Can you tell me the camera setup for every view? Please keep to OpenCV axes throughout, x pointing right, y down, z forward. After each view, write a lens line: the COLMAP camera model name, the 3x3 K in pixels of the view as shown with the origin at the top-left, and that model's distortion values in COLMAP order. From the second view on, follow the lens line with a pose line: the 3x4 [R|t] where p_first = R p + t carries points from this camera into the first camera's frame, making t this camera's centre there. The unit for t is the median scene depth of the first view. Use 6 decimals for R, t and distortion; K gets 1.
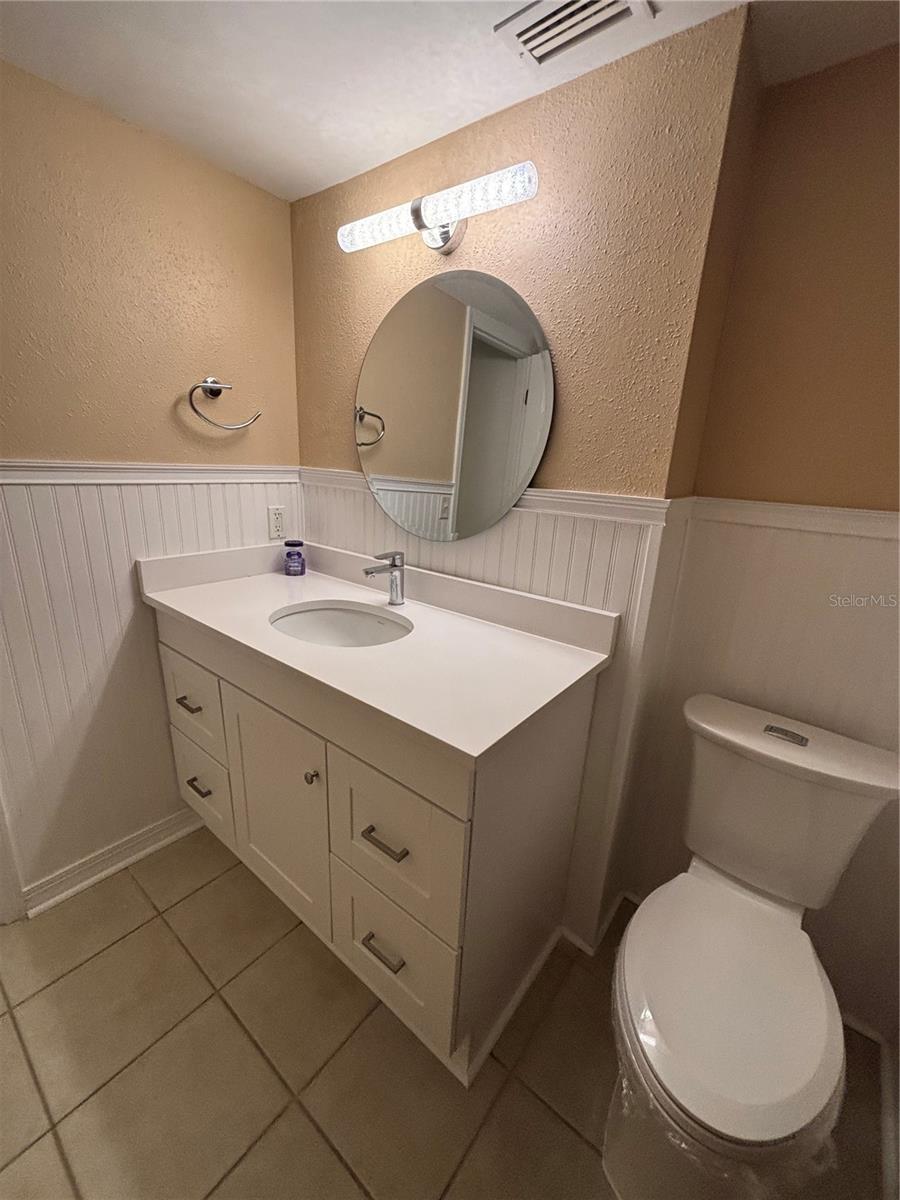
lens RADIAL K [[484.0, 0, 445.4], [0, 484.0, 596.0], [0, 0, 1]] dist [0.012781, -0.000359]
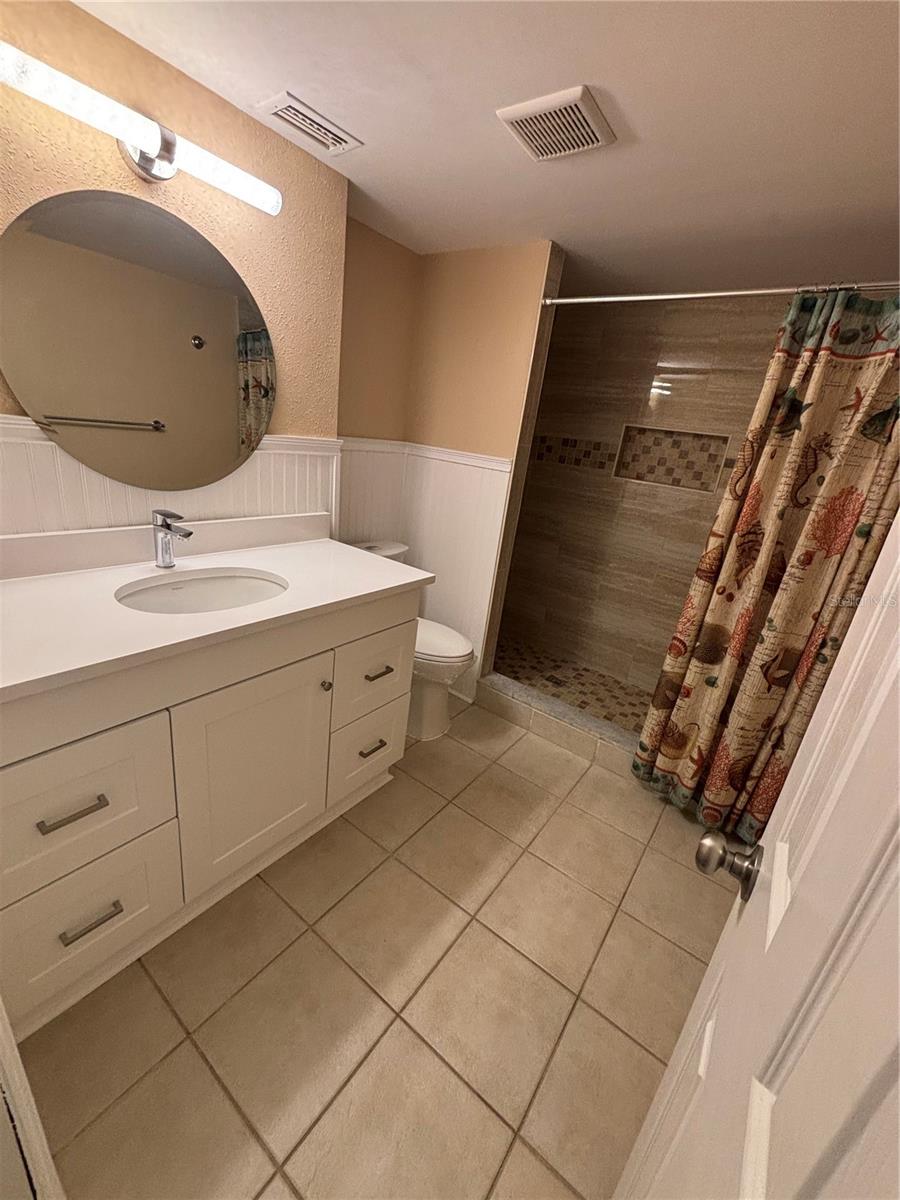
lens RADIAL K [[484.0, 0, 445.4], [0, 484.0, 596.0], [0, 0, 1]] dist [0.012781, -0.000359]
pose [[-0.021508, -0.376440, 0.926191, -1.090761], [0.162153, 0.912826, 0.374773, -0.213870], [-0.986531, 0.158245, 0.041408, 0.480010]]
